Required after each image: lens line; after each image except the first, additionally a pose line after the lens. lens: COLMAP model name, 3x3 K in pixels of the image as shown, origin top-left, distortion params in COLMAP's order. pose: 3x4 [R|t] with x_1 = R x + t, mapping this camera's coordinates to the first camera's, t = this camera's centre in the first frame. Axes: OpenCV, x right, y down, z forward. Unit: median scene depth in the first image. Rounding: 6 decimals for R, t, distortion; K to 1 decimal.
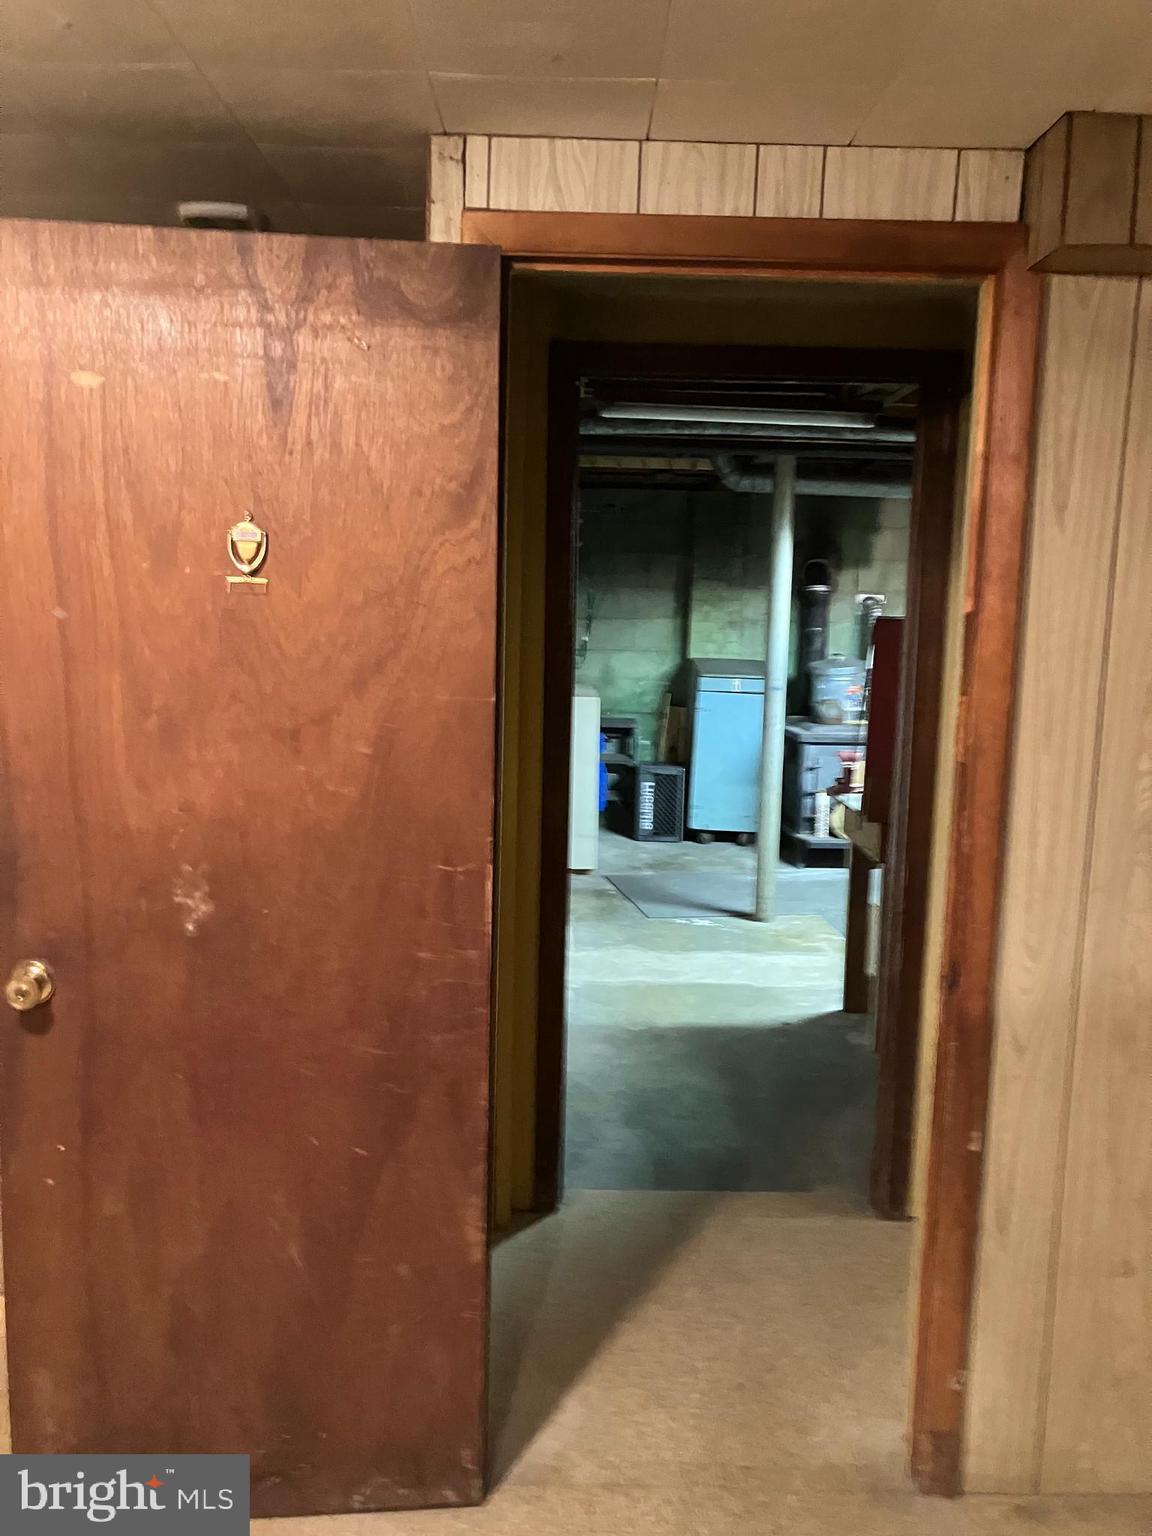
lens RADIAL K [[1261.5, 0, 576.0], [0, 1261.5, 767.8], [0, 0, 1]] dist [0.036694, -0.036199]
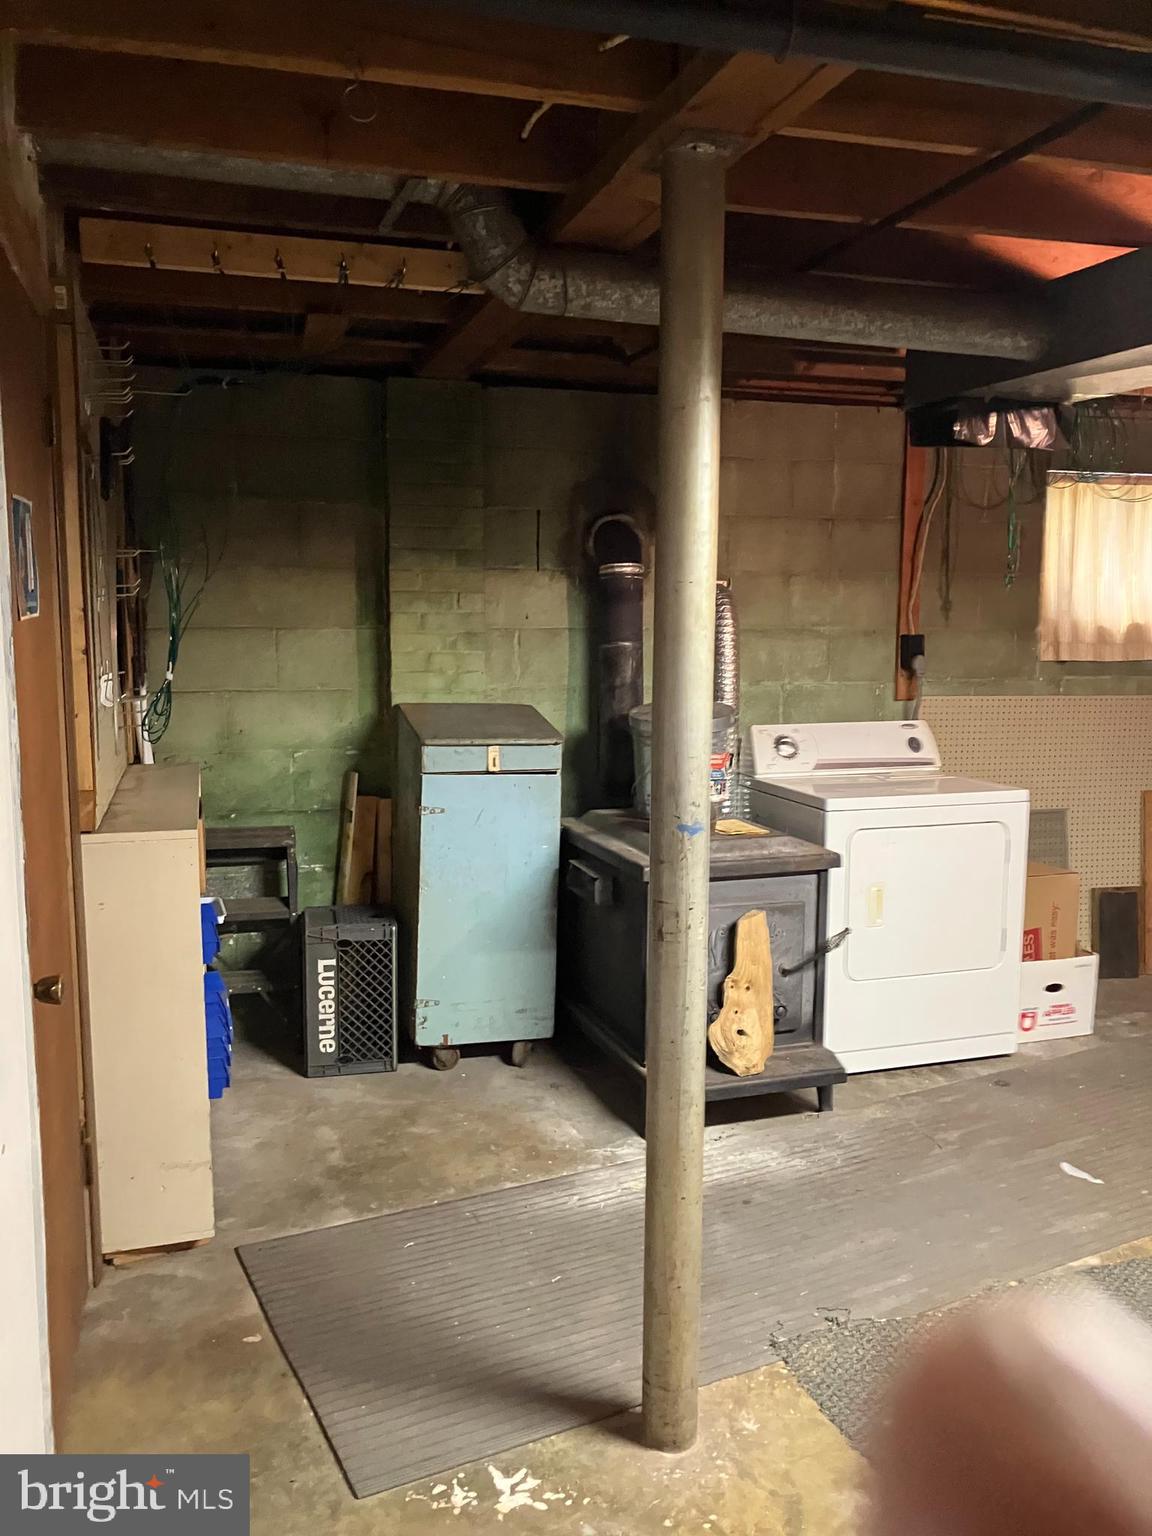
lens RADIAL K [[1261.5, 0, 576.0], [0, 1261.5, 767.8], [0, 0, 1]] dist [0.036694, -0.036199]
pose [[0.960387, -0.047365, 0.274614, 0.017733], [0.040398, 0.998703, 0.030977, -0.073627], [-0.275725, -0.018656, 0.961055, 0.477314]]
